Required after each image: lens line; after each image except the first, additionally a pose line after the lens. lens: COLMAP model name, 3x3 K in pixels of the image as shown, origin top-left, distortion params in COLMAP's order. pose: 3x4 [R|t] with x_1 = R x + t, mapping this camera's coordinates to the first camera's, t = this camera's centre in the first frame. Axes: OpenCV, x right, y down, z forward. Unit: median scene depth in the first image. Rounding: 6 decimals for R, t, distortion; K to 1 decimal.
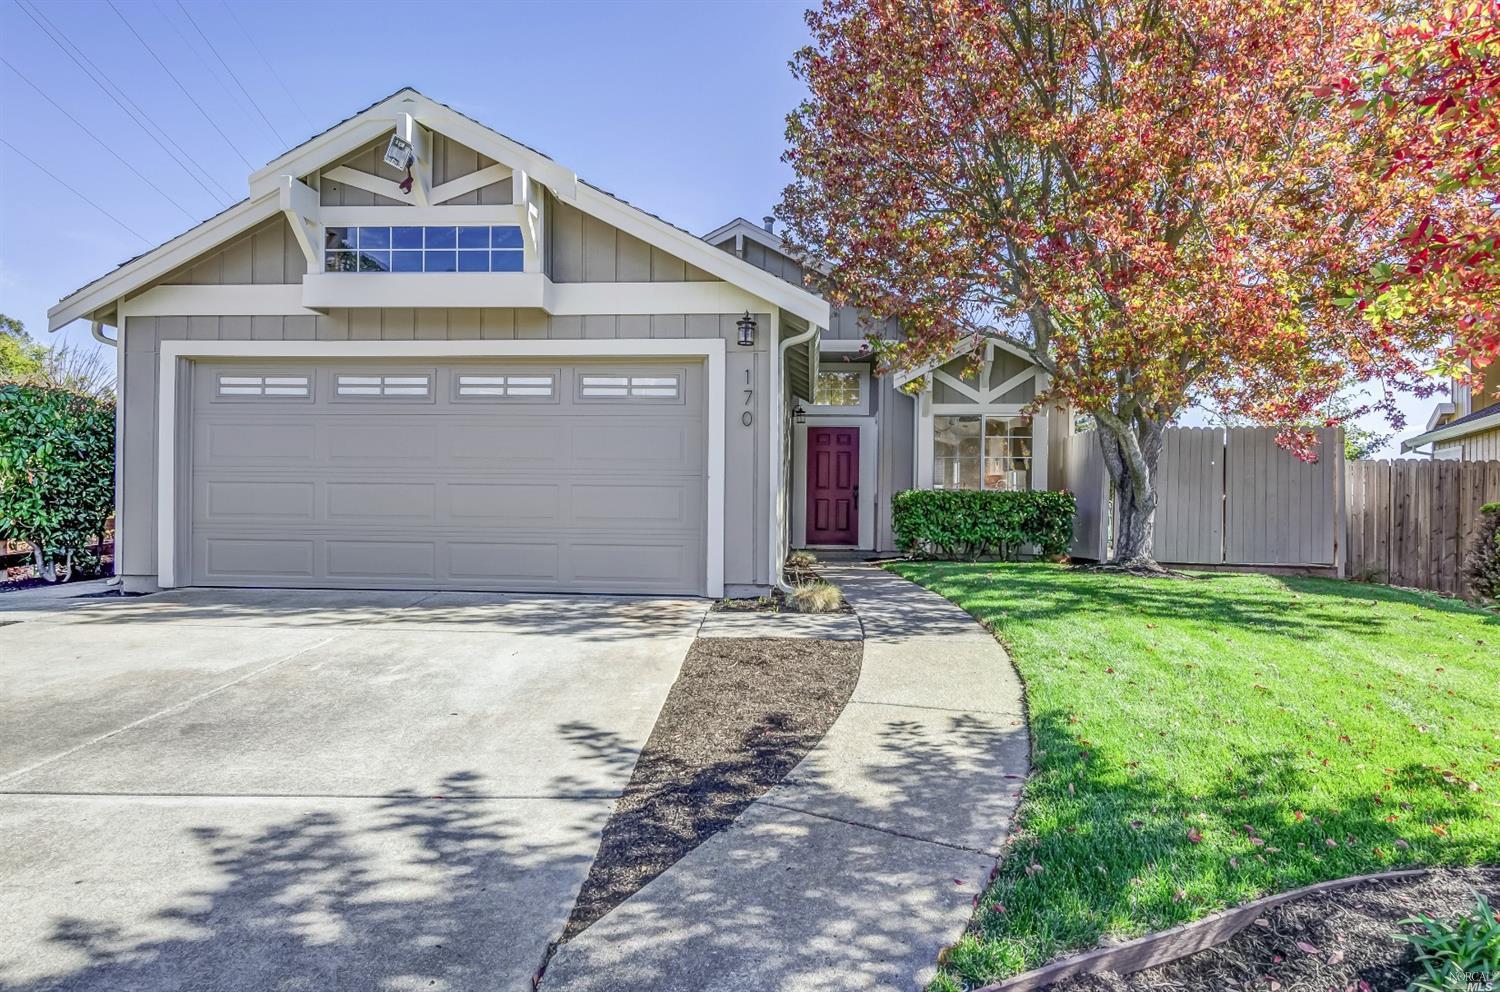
lens RADIAL K [[874.6, 0, 748.8], [0, 874.6, 491.0], [0, 0, 1]] dist [0.000179, -0.000121]
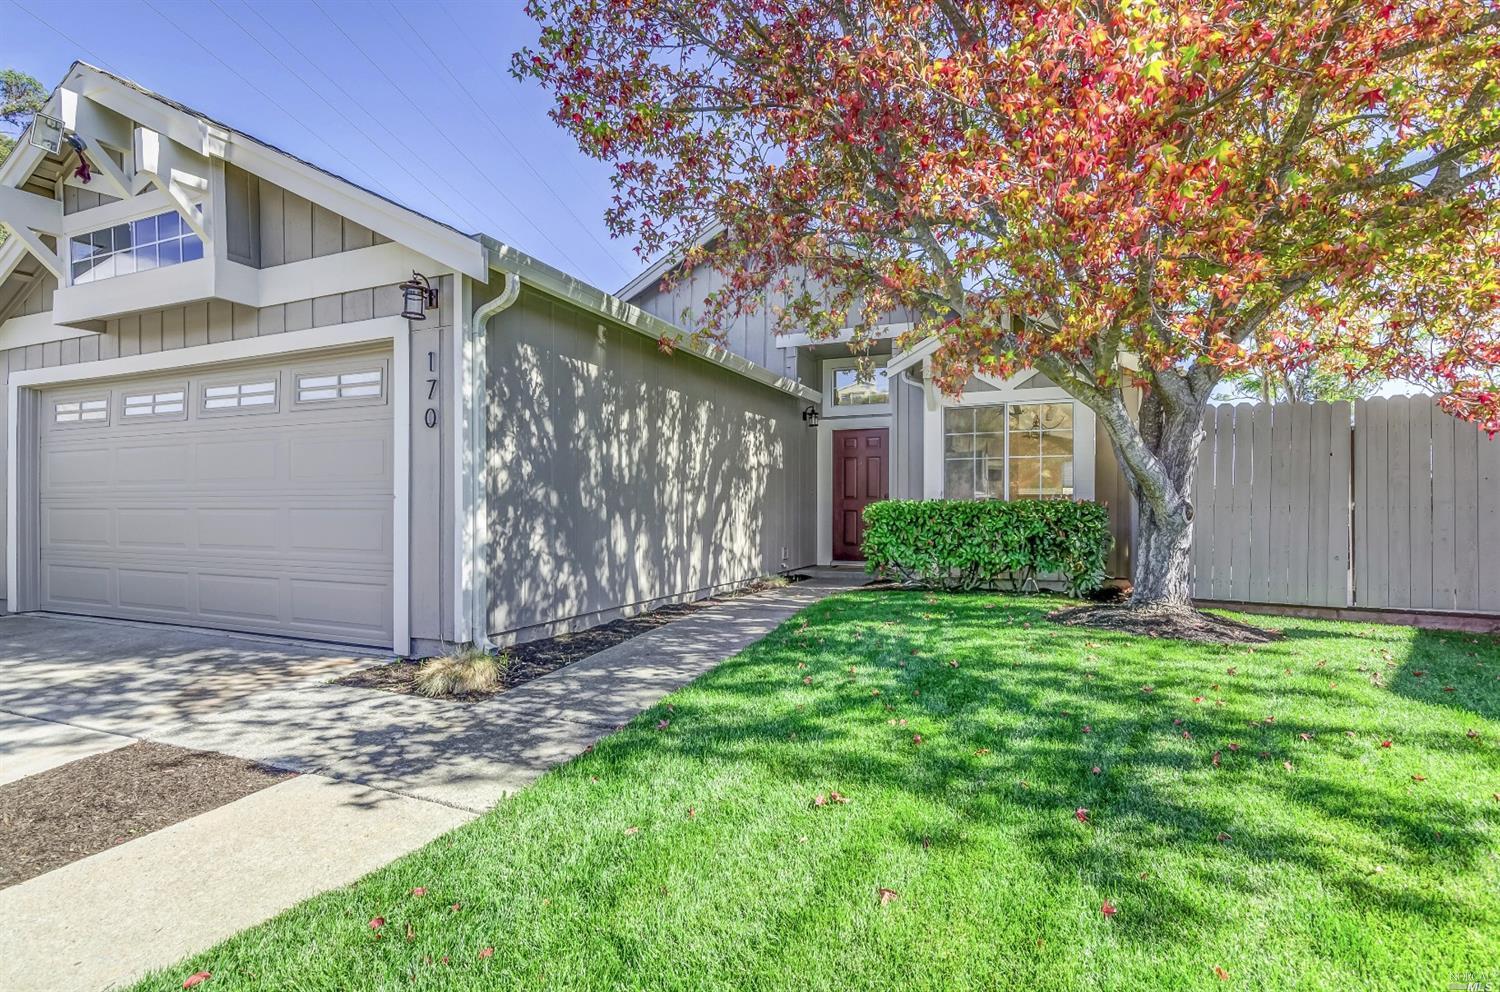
lens RADIAL K [[725.3, 0, 750.0], [0, 725.3, 496.0], [0, 0, 1]] dist [-0.003496, -0.000052]
pose [[0.941238, -0.015933, -0.337368, 0.443376], [0.016706, 0.999860, -0.000613, -0.011126], [0.337331, -0.005059, 0.941373, 0.491528]]
